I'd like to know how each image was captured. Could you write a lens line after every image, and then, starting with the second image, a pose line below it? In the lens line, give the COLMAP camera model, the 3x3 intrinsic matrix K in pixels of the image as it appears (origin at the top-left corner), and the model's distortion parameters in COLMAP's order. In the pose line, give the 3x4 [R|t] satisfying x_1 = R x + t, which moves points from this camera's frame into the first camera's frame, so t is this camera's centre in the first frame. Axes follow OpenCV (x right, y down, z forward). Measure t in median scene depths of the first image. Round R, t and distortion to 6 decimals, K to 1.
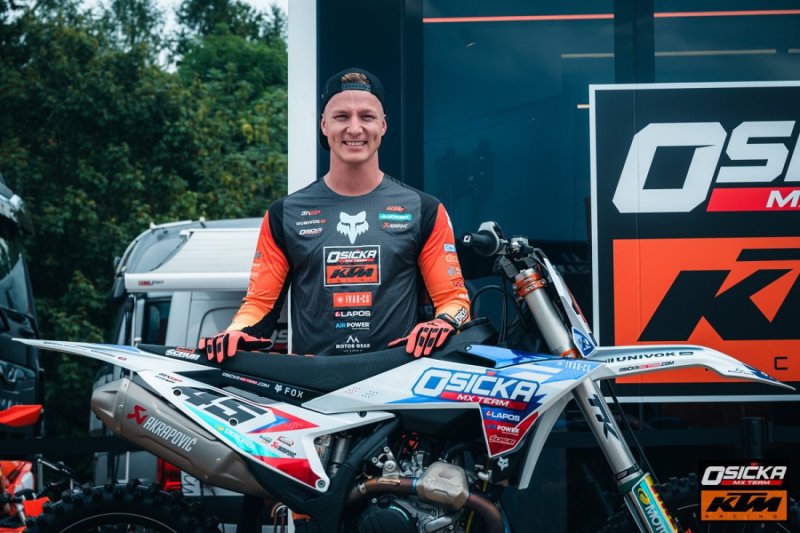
lens RADIAL K [[2014.8, 0, 400.0], [0, 2014.8, 266.5], [0, 0, 1]] dist [0.017908, -0.159936]
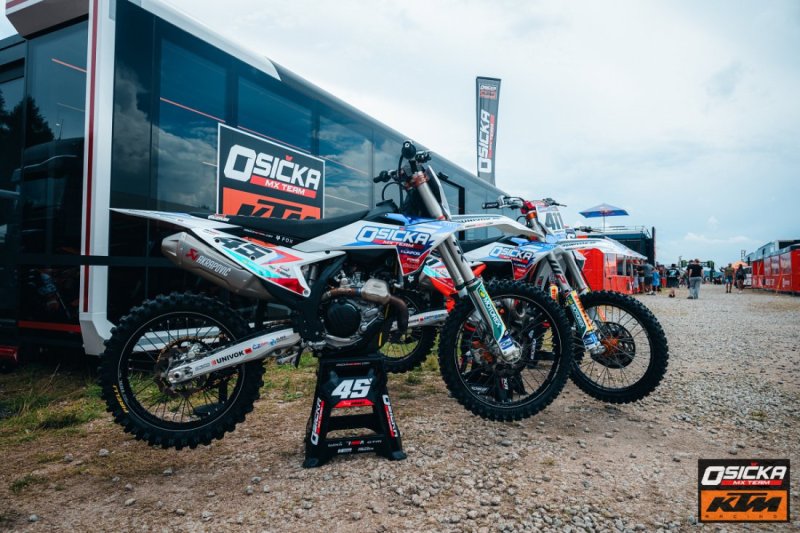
lens RADIAL K [[522.7, 0, 400.0], [0, 522.7, 266.5], [0, 0, 1]] dist [-0.005209, -0.002238]
pose [[0.961517, -0.021296, 0.273920, -0.083838], [-0.010934, 0.993236, 0.115599, 0.031977], [-0.274528, -0.114146, 0.954780, 0.543151]]
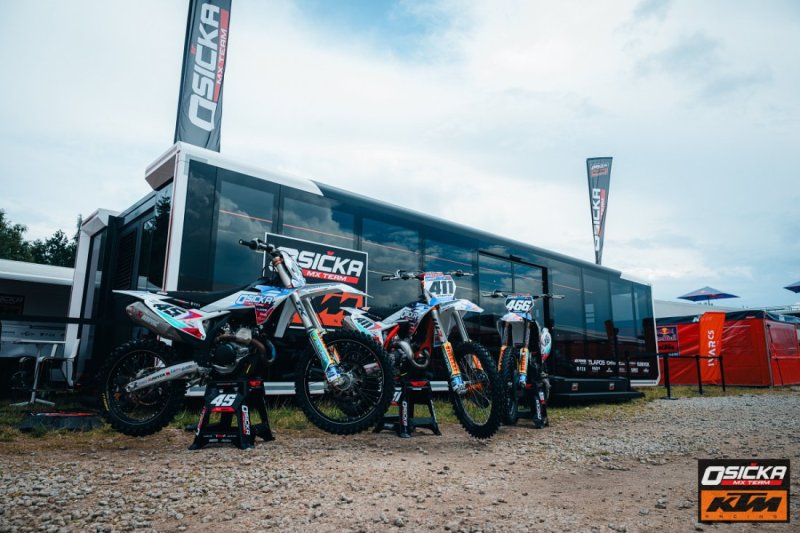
lens RADIAL K [[522.7, 0, 400.0], [0, 522.7, 266.5], [0, 0, 1]] dist [-0.005209, -0.002238]
pose [[0.996722, -0.040883, -0.069818, 0.284372], [0.036594, 0.997427, -0.061641, 0.064753], [0.072159, 0.058884, 0.995653, 0.294637]]
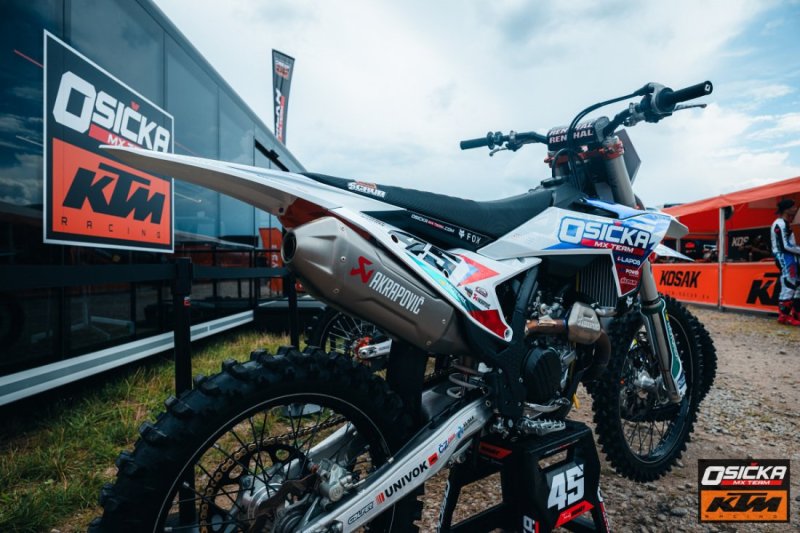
lens RADIAL K [[522.7, 0, 400.0], [0, 522.7, 266.5], [0, 0, 1]] dist [-0.005209, -0.002238]
pose [[0.731465, -0.033637, 0.681049, -0.245281], [-0.066019, 0.990597, 0.119833, 0.048981], [-0.678675, -0.132616, 0.722366, 0.852102]]
